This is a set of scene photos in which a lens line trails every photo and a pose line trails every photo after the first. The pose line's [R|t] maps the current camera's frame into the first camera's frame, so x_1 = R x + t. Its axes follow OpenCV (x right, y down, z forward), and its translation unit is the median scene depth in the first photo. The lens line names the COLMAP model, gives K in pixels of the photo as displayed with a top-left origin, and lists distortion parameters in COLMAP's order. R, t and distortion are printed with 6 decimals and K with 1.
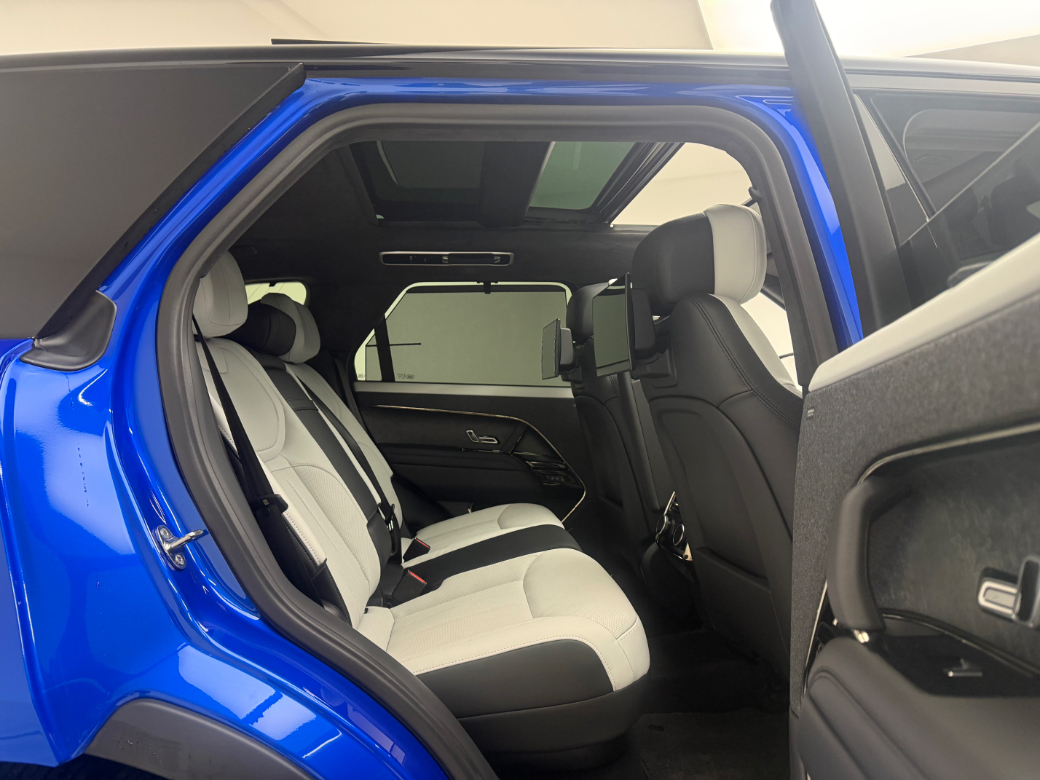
lens RADIAL K [[748.8, 0, 520.0], [0, 748.8, 390.0], [0, 0, 1]] dist [0.129919, -0.162969]
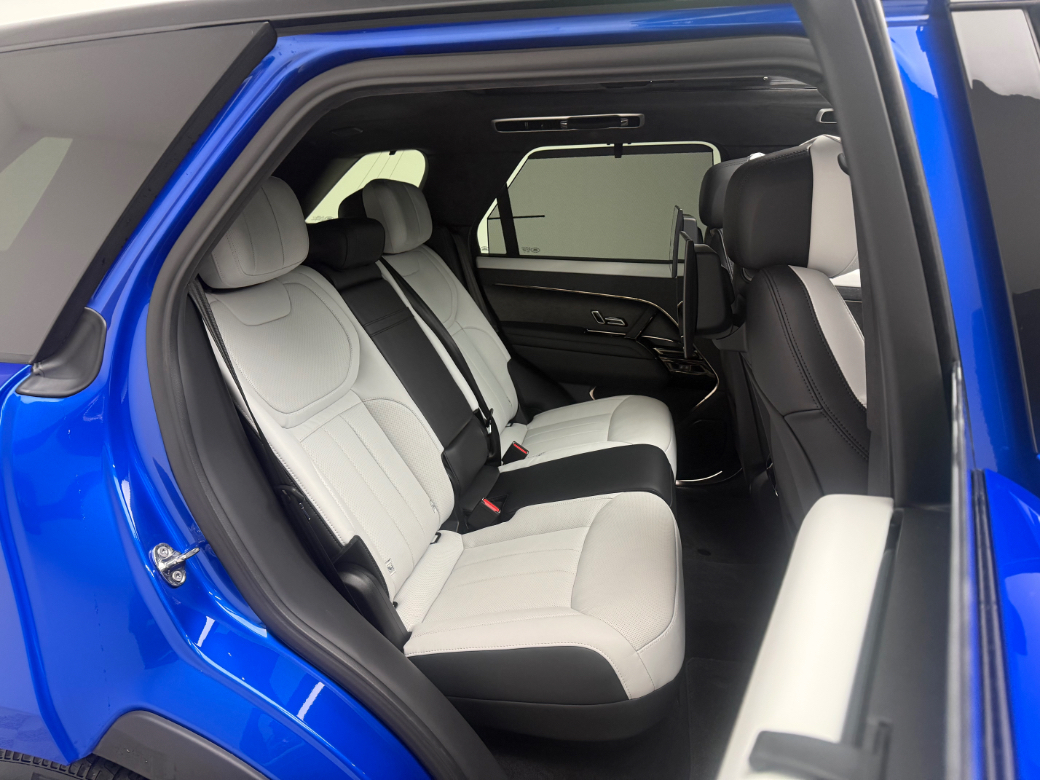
lens RADIAL K [[748.8, 0, 520.0], [0, 748.8, 390.0], [0, 0, 1]] dist [0.129919, -0.162969]
pose [[0.960943, 0.073987, -0.266674, 0.108523], [0.004874, 0.958927, 0.283610, -0.127667], [0.276705, -0.273833, 0.921114, 0.087953]]
